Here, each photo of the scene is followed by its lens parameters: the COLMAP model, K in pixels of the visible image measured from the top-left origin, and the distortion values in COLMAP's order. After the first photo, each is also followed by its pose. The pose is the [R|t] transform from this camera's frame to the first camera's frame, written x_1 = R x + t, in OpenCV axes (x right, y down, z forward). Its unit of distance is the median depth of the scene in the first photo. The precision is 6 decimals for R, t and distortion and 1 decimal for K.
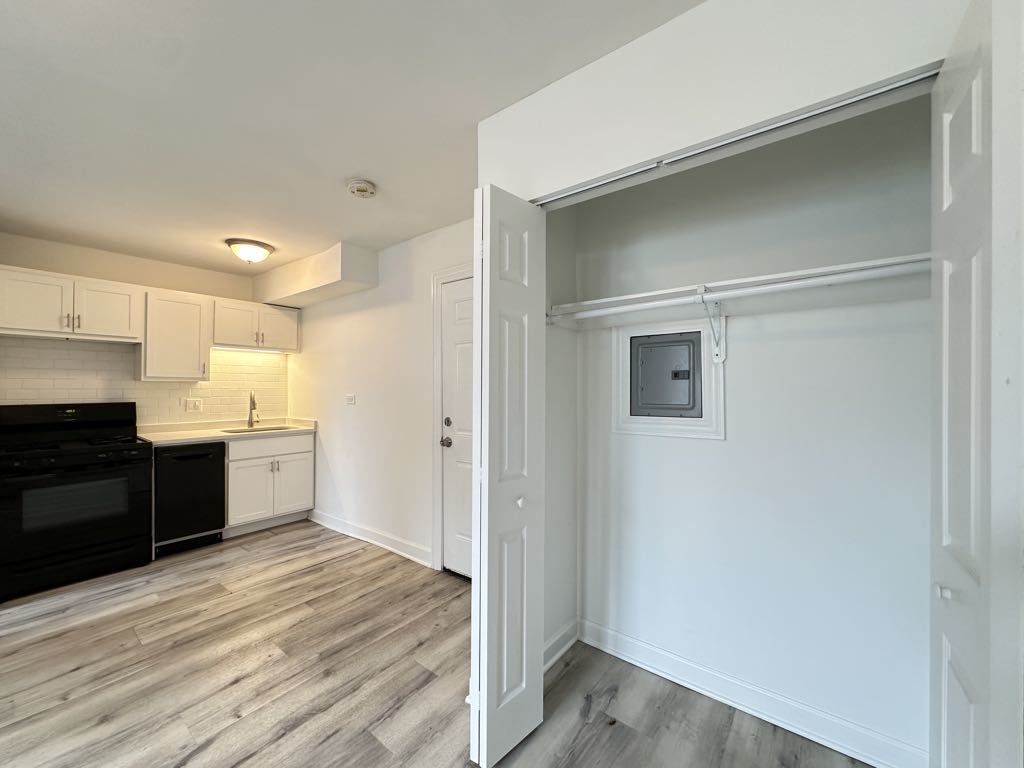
lens RADIAL K [[408.0, 0, 512.0], [0, 408.0, 384.0], [0, 0, 1]] dist [-0.002225, 0.000169]
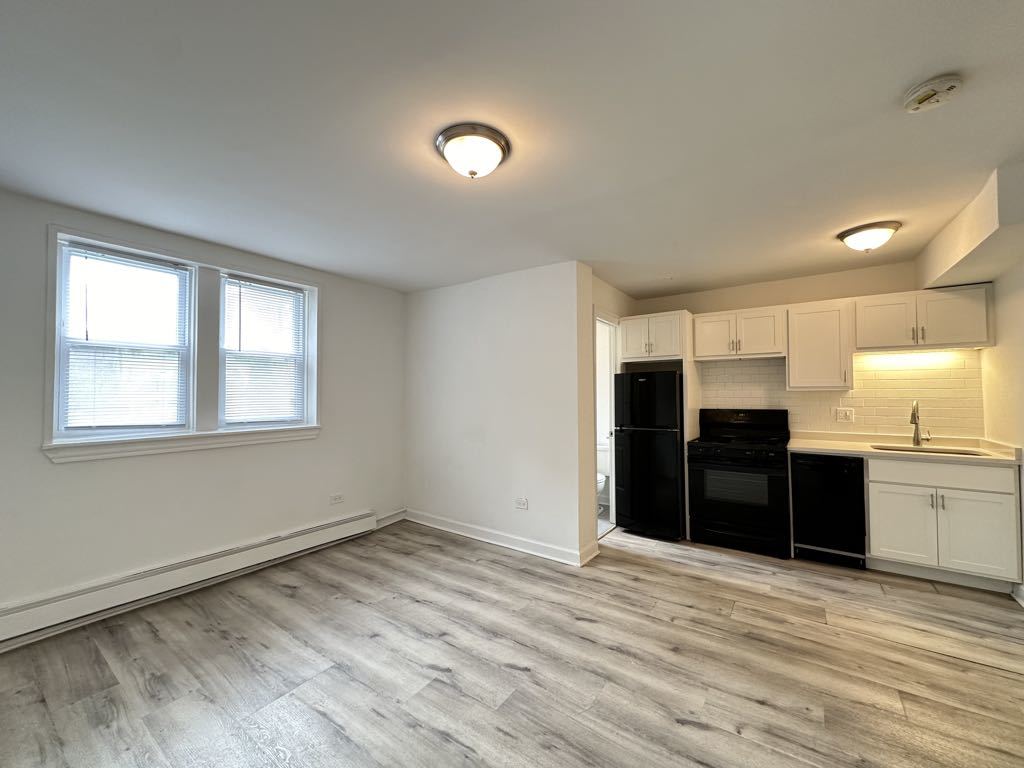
lens RADIAL K [[408.0, 0, 512.0], [0, 408.0, 384.0], [0, 0, 1]] dist [-0.002225, 0.000169]
pose [[0.045639, -0.025519, -0.998632, 0.166258], [0.013369, 0.999600, -0.024933, -0.008457], [0.998869, -0.012213, 0.045961, 0.213838]]
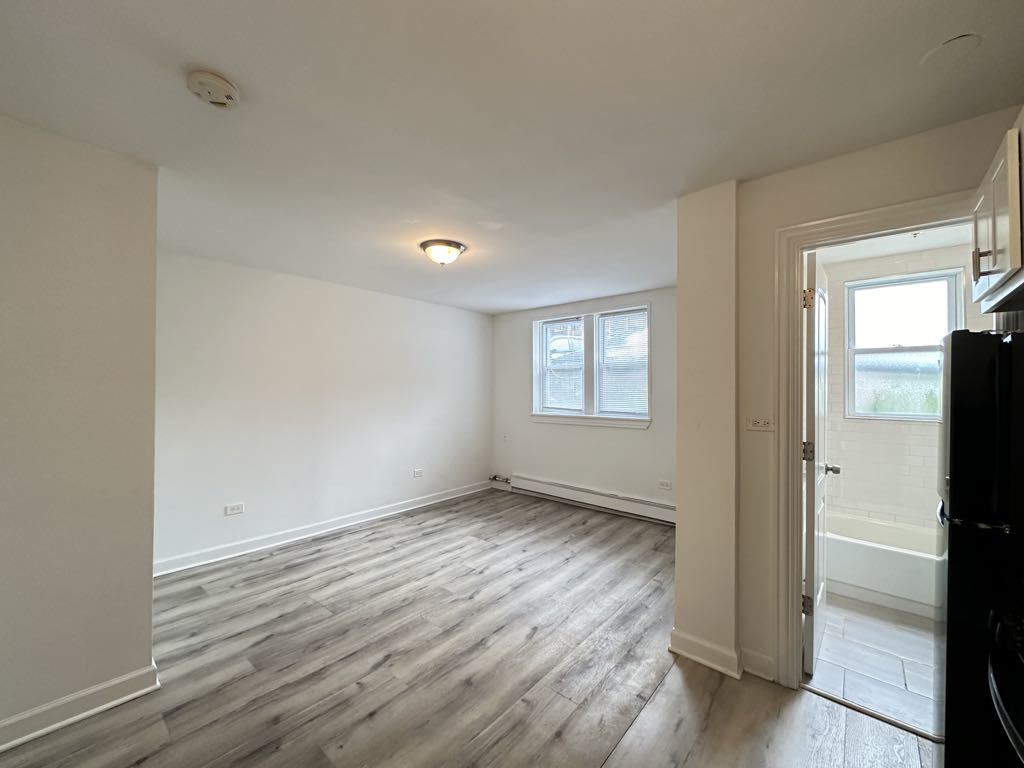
lens RADIAL K [[408.0, 0, 512.0], [0, 408.0, 384.0], [0, 0, 1]] dist [-0.002225, 0.000169]
pose [[-0.998757, -0.002564, 0.049777, -0.610794], [-0.003763, 0.999705, -0.024011, -0.011206], [-0.049701, -0.024169, -0.998472, 1.133974]]
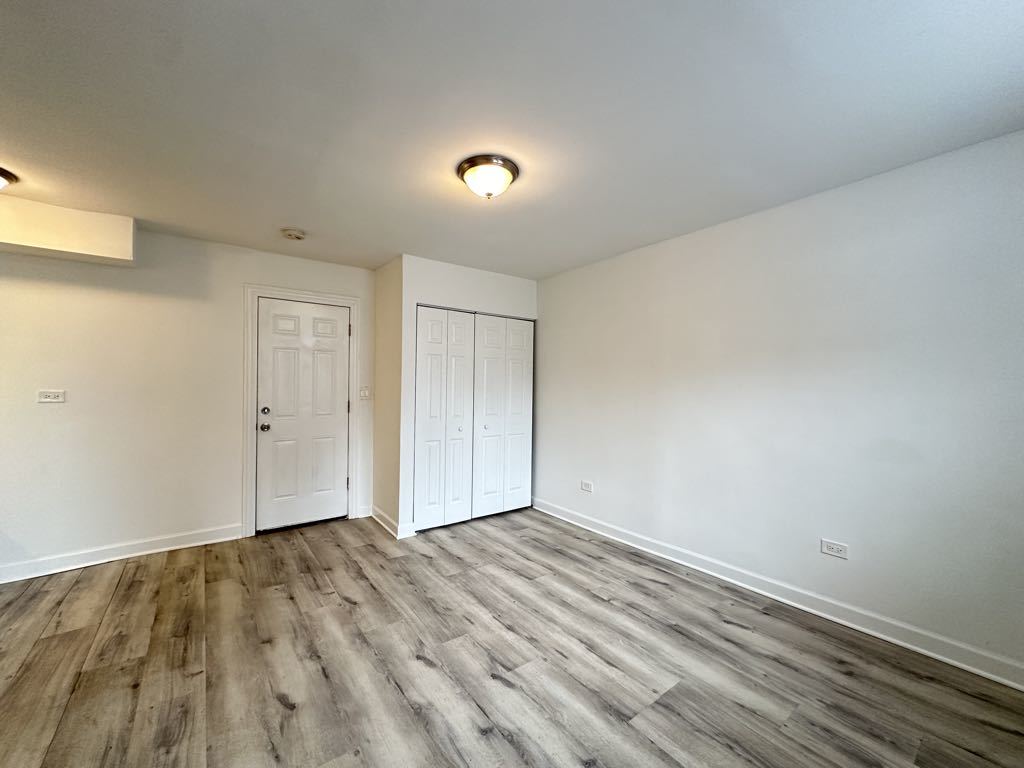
lens RADIAL K [[408.0, 0, 512.0], [0, 408.0, 384.0], [0, 0, 1]] dist [-0.002225, 0.000169]
pose [[0.258852, 0.005741, 0.965900, -1.052048], [-0.016134, 0.999869, -0.001619, 0.001888], [-0.965782, -0.015165, 0.258911, -0.032812]]
